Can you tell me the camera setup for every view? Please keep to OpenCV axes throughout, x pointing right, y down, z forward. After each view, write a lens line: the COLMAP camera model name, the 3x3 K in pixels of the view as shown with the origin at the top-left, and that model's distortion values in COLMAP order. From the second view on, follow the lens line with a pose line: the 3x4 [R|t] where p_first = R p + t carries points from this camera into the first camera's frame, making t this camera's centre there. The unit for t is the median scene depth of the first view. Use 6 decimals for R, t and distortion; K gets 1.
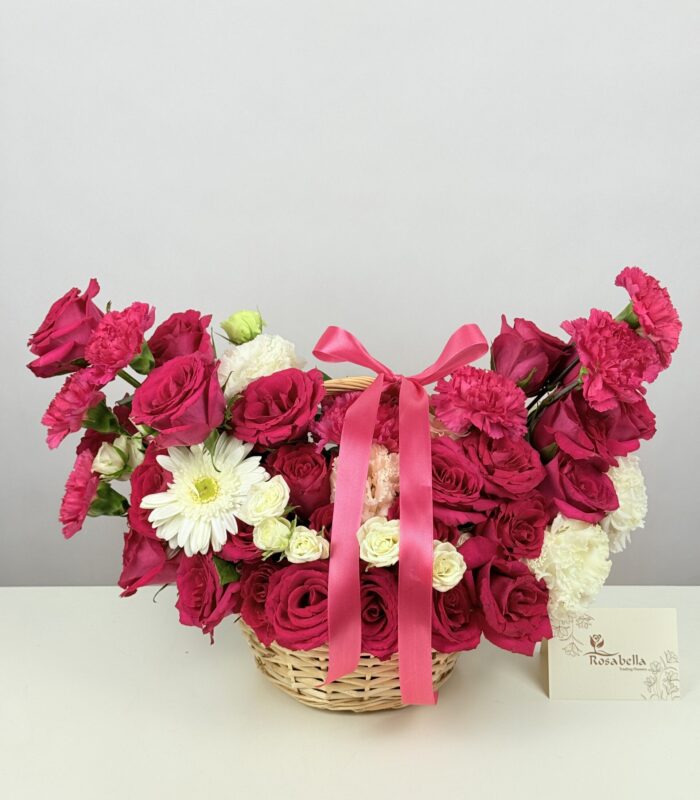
lens RADIAL K [[1341.7, 0, 350.0], [0, 1341.7, 400.0], [0, 0, 1]] dist [0.158926, -0.061999]
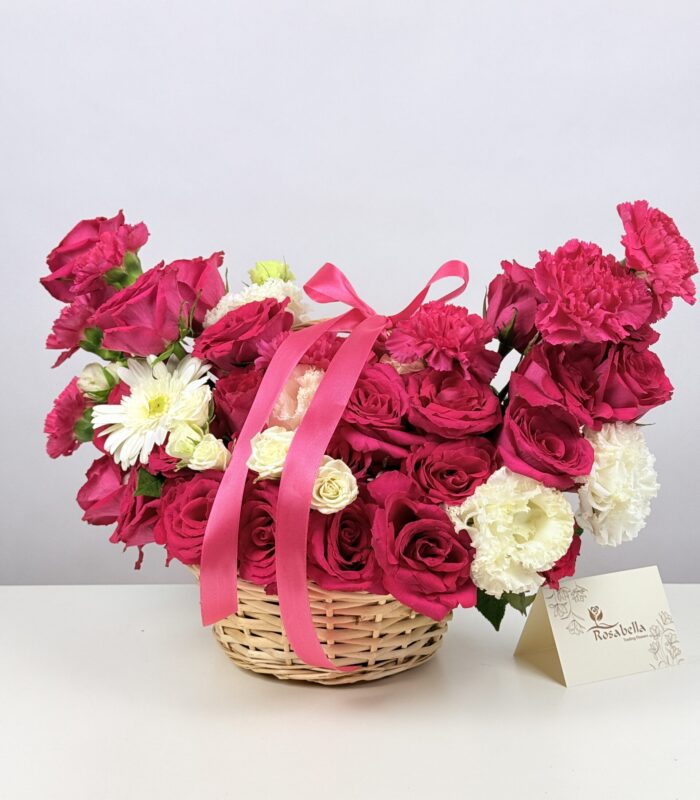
lens RADIAL K [[1341.7, 0, 350.0], [0, 1341.7, 400.0], [0, 0, 1]] dist [0.158926, -0.061999]
pose [[0.915030, 0.080436, -0.395284, 0.407948], [-0.154830, 0.974894, -0.160031, 0.199081], [0.372488, 0.207635, 0.904511, 0.186007]]
